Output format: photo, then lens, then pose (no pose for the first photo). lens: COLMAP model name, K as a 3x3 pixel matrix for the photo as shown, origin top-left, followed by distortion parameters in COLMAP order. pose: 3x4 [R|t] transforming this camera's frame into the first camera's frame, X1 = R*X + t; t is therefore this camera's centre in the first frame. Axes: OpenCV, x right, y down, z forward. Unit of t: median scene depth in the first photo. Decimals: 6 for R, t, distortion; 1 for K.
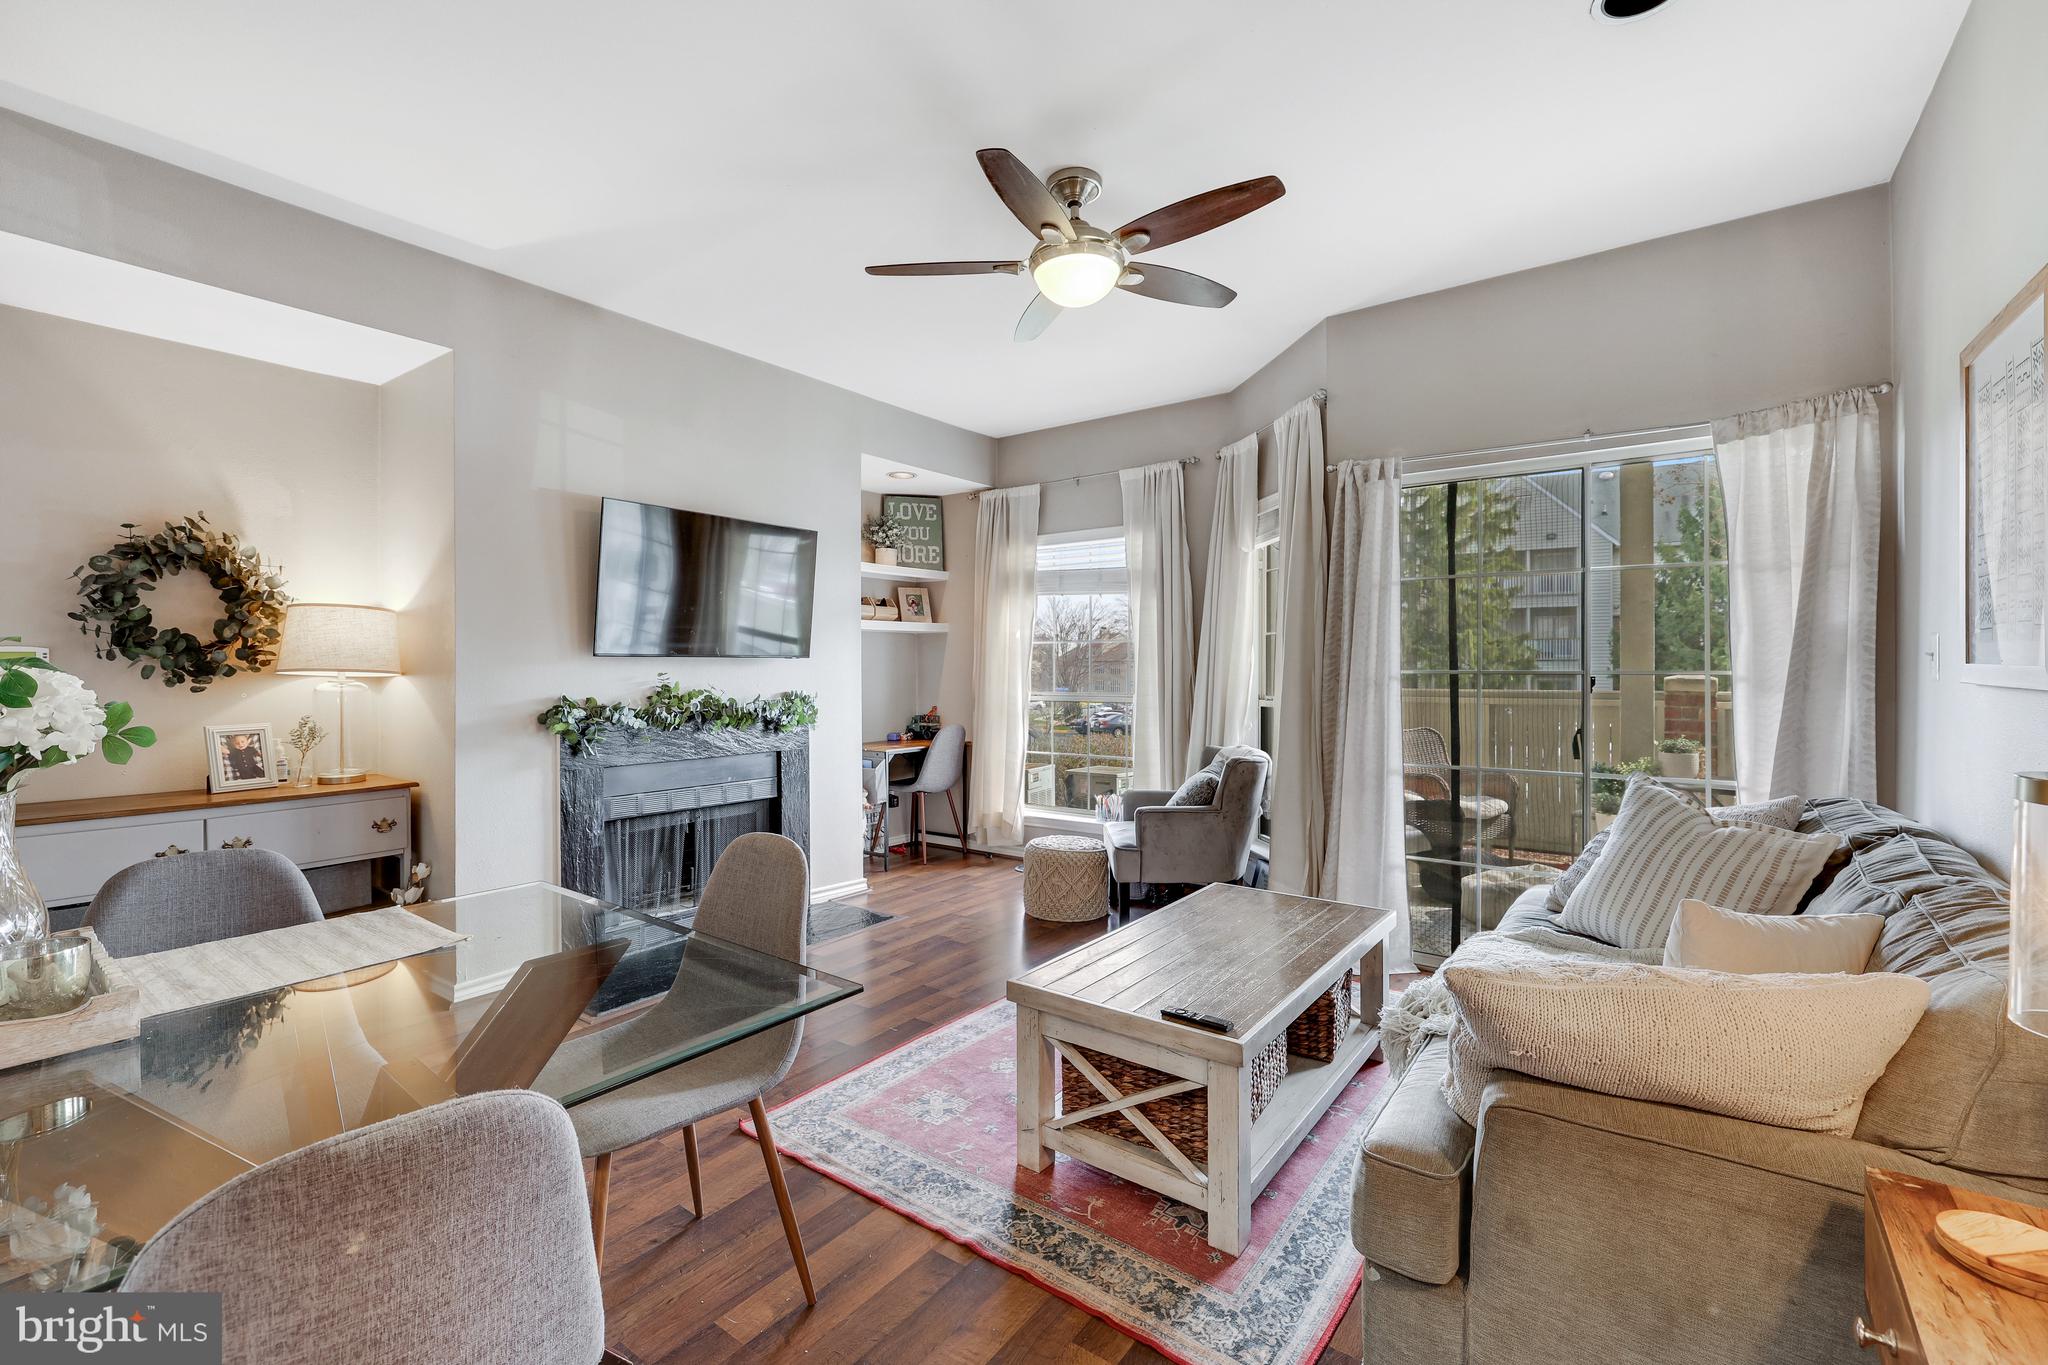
lens RADIAL K [[886.1, 0, 1006.5], [0, 886.1, 663.0], [0, 0, 1]] dist [-0.000726, 0.000183]
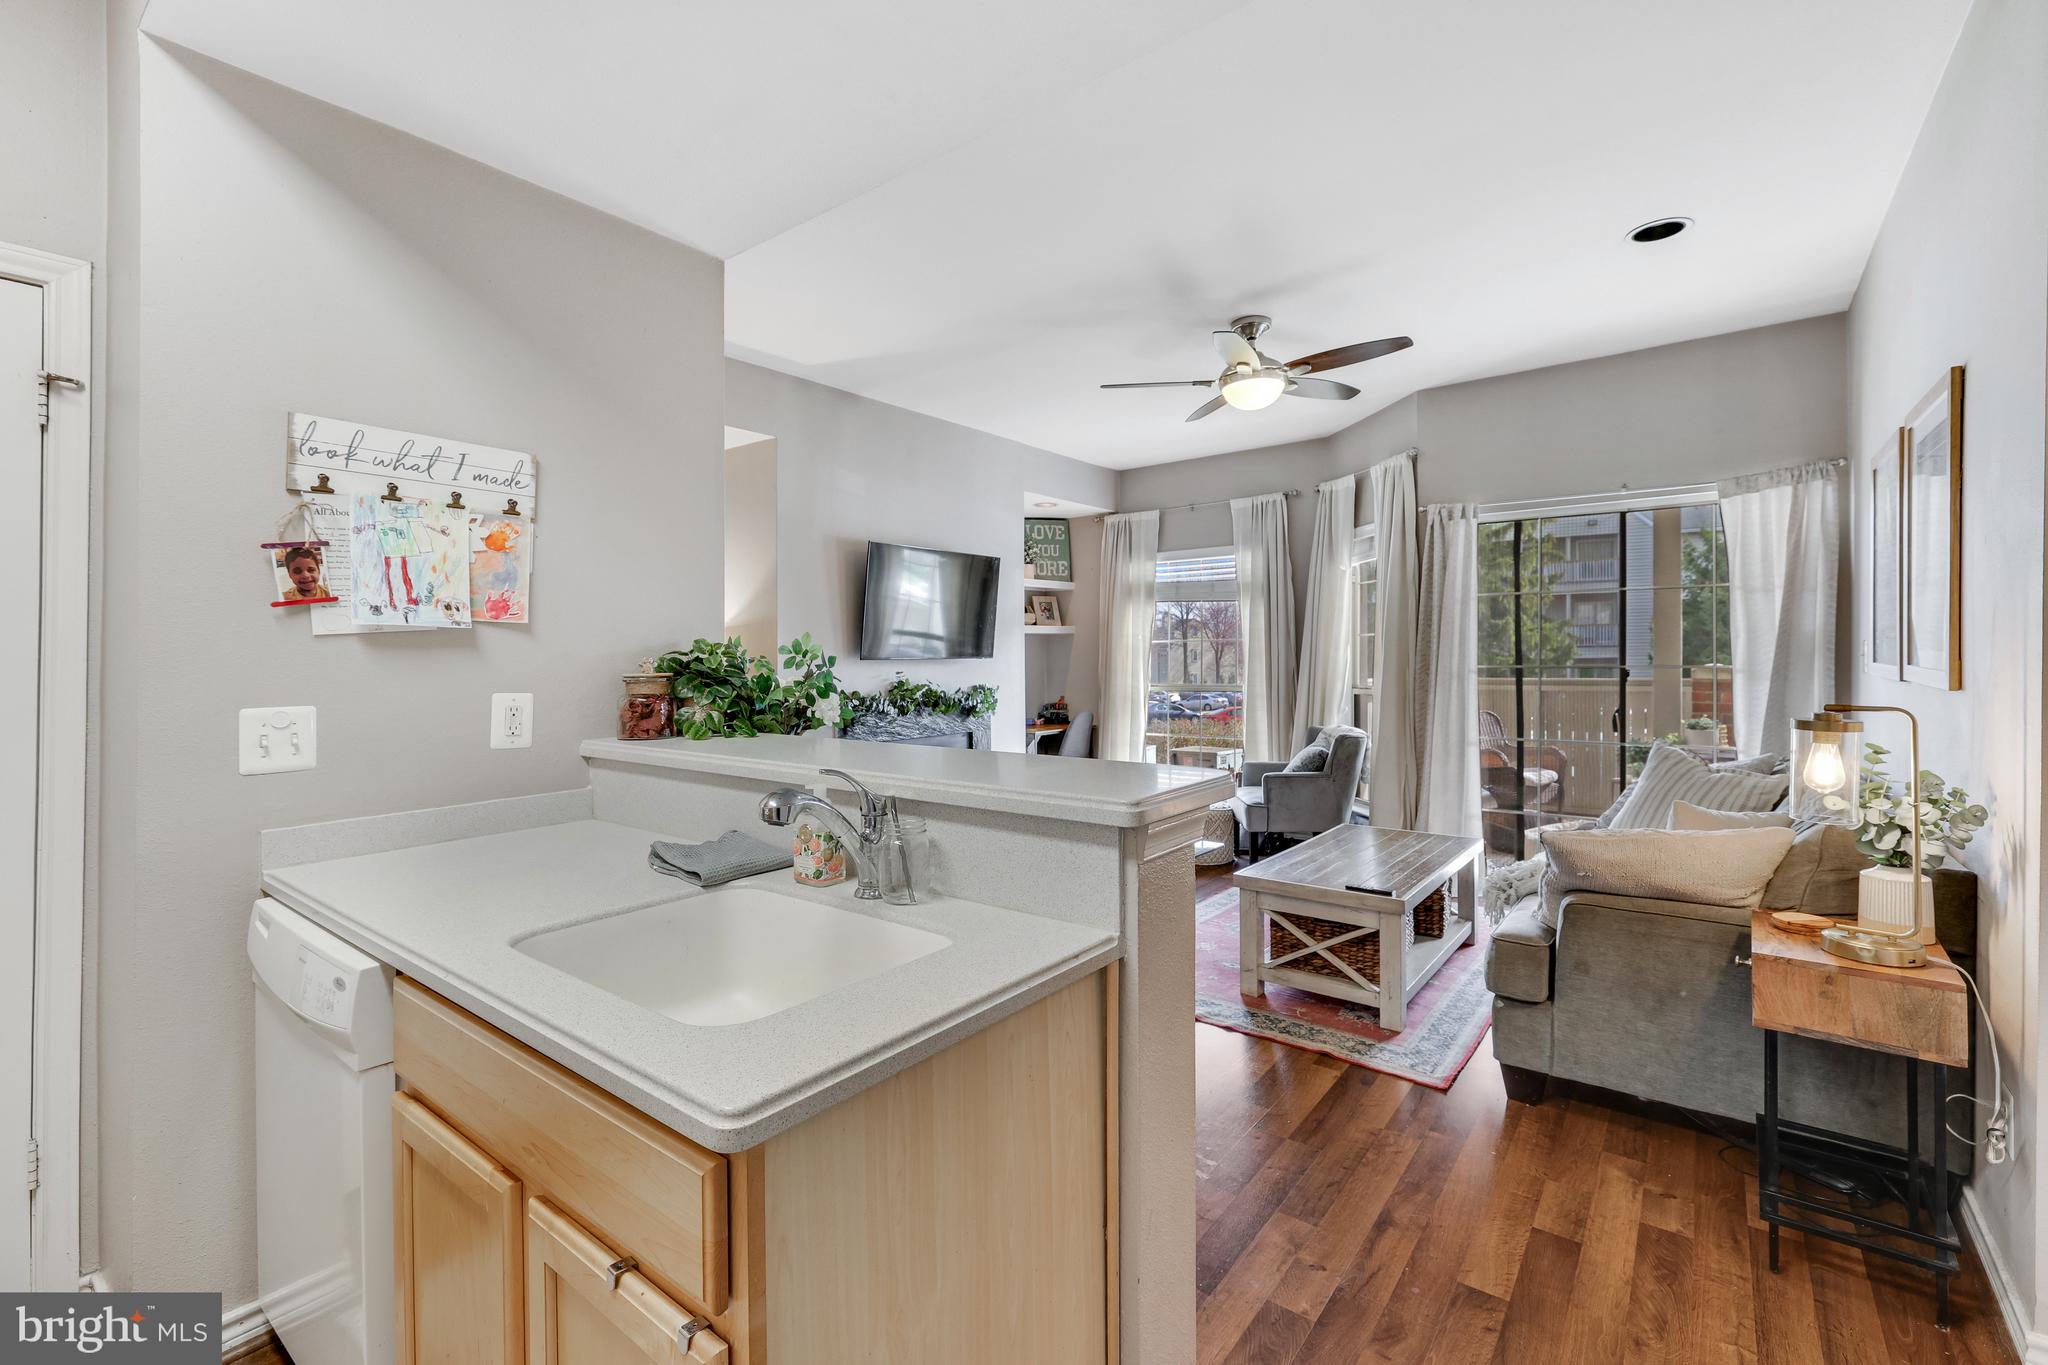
lens RADIAL K [[886.1, 0, 1003.0], [0, 886.1, 663.4], [0, 0, 1]] dist [-0.000726, 0.000183]
pose [[0.999344, -0.008145, -0.035286, -0.216276], [0.008571, 0.999892, 0.011922, -0.016815], [0.035185, -0.012217, 0.999306, -0.342221]]
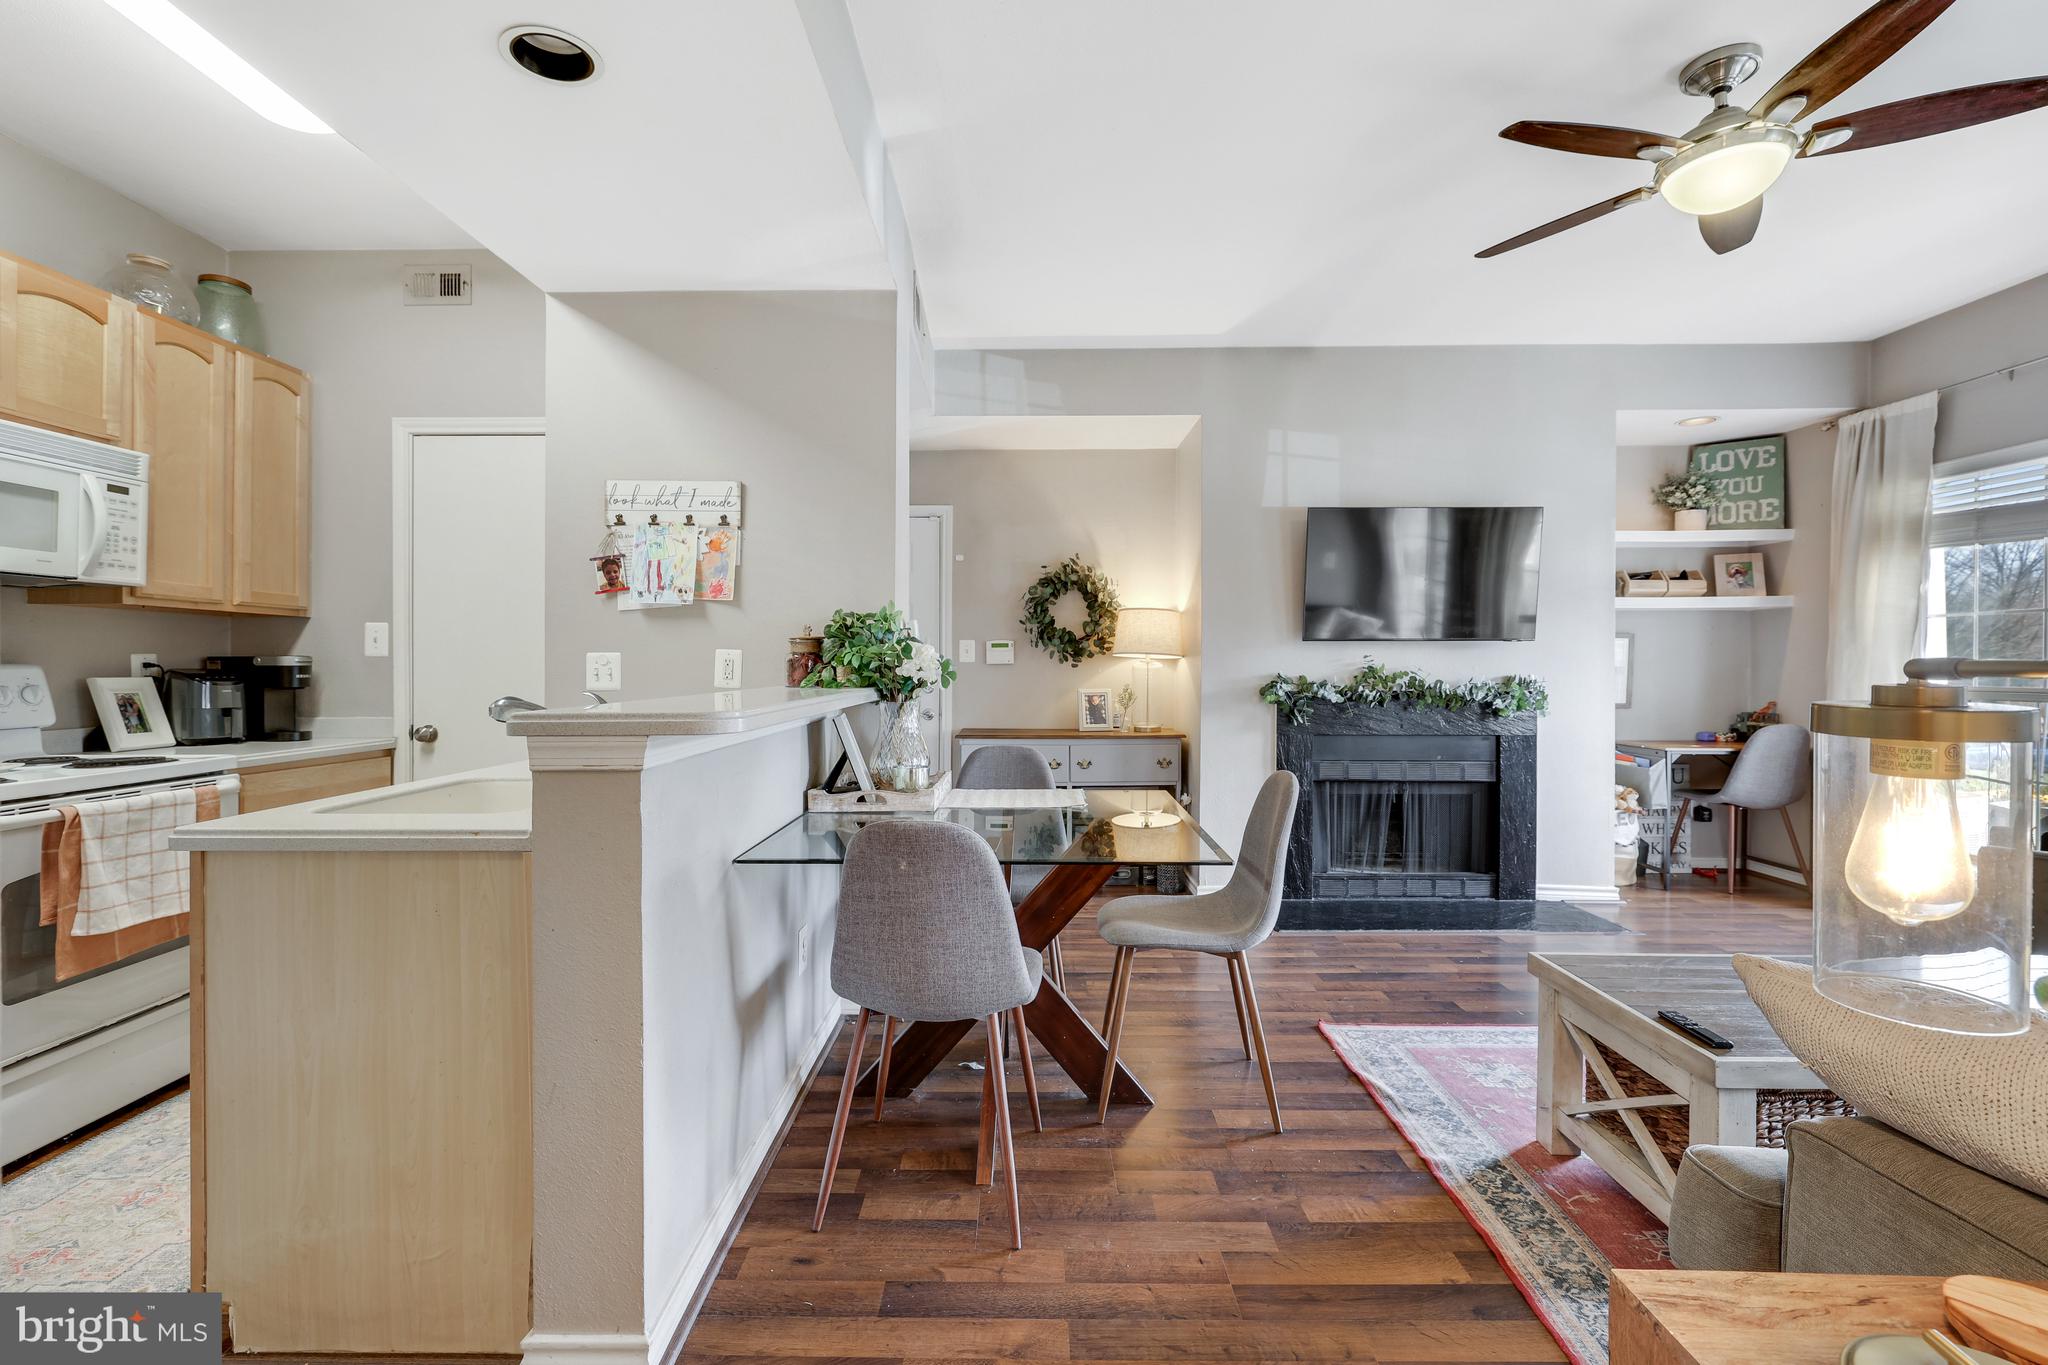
lens RADIAL K [[905.9, 0, 1005.6], [0, 905.9, 654.3], [0, 0, 1]] dist [0.002366, -0.000016]
pose [[0.584844, -0.006896, -0.811117, 0.310621], [0.002195, 0.999974, -0.006919, 0.019137], [0.811143, 0.002266, 0.584844, -0.045015]]
